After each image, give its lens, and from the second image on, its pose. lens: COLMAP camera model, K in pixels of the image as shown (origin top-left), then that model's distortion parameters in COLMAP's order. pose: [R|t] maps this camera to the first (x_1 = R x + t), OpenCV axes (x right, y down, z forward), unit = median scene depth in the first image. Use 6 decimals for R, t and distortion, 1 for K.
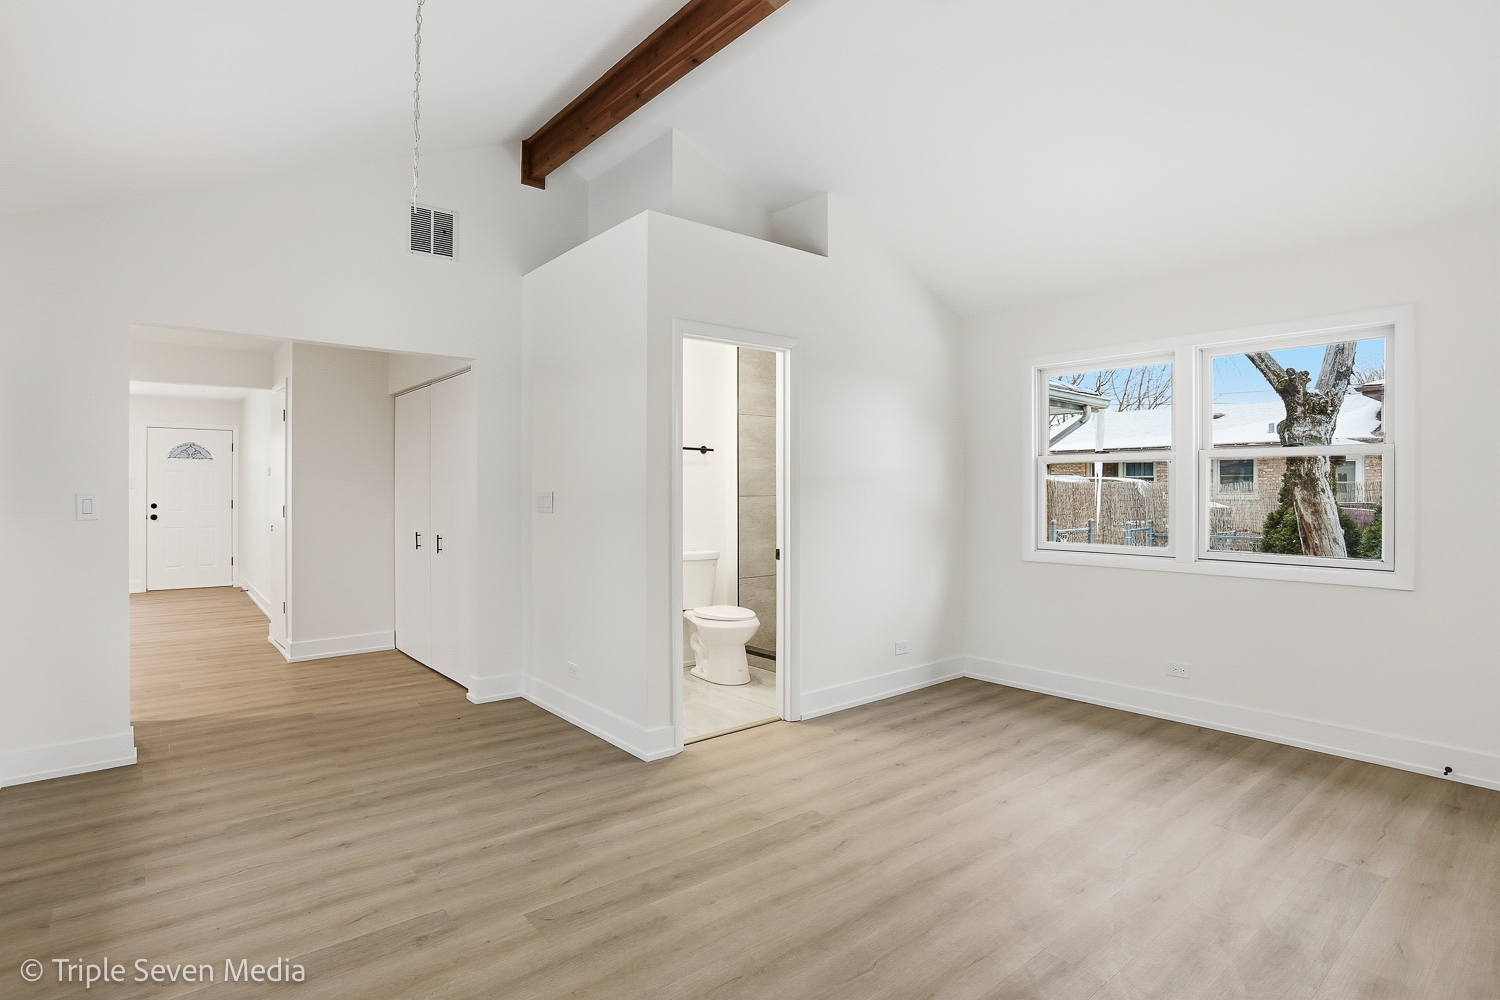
lens RADIAL K [[780.3, 0, 741.0], [0, 780.3, 487.7], [0, 0, 1]] dist [-0.063897, 0.028903]
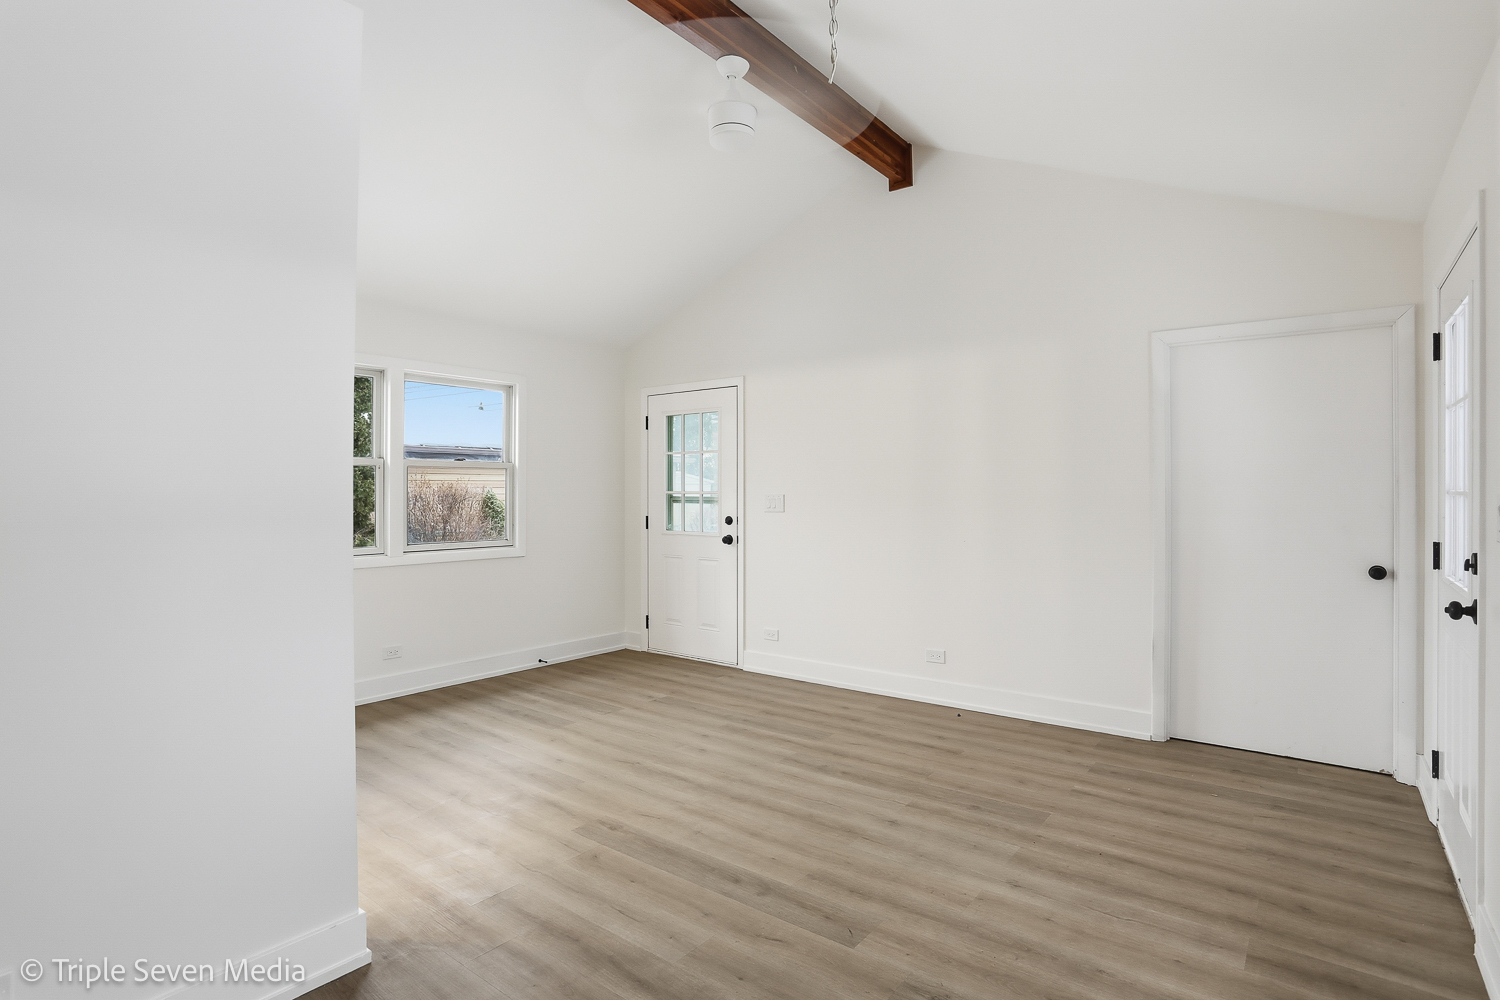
lens RADIAL K [[780.3, 0, 741.0], [0, 780.3, 487.7], [0, 0, 1]] dist [-0.063897, 0.028903]
pose [[-0.237819, 0.005194, 0.971295, -0.999556], [-0.002232, 0.999980, -0.005894, 0.000042], [-0.971307, -0.003569, -0.237803, 1.164562]]
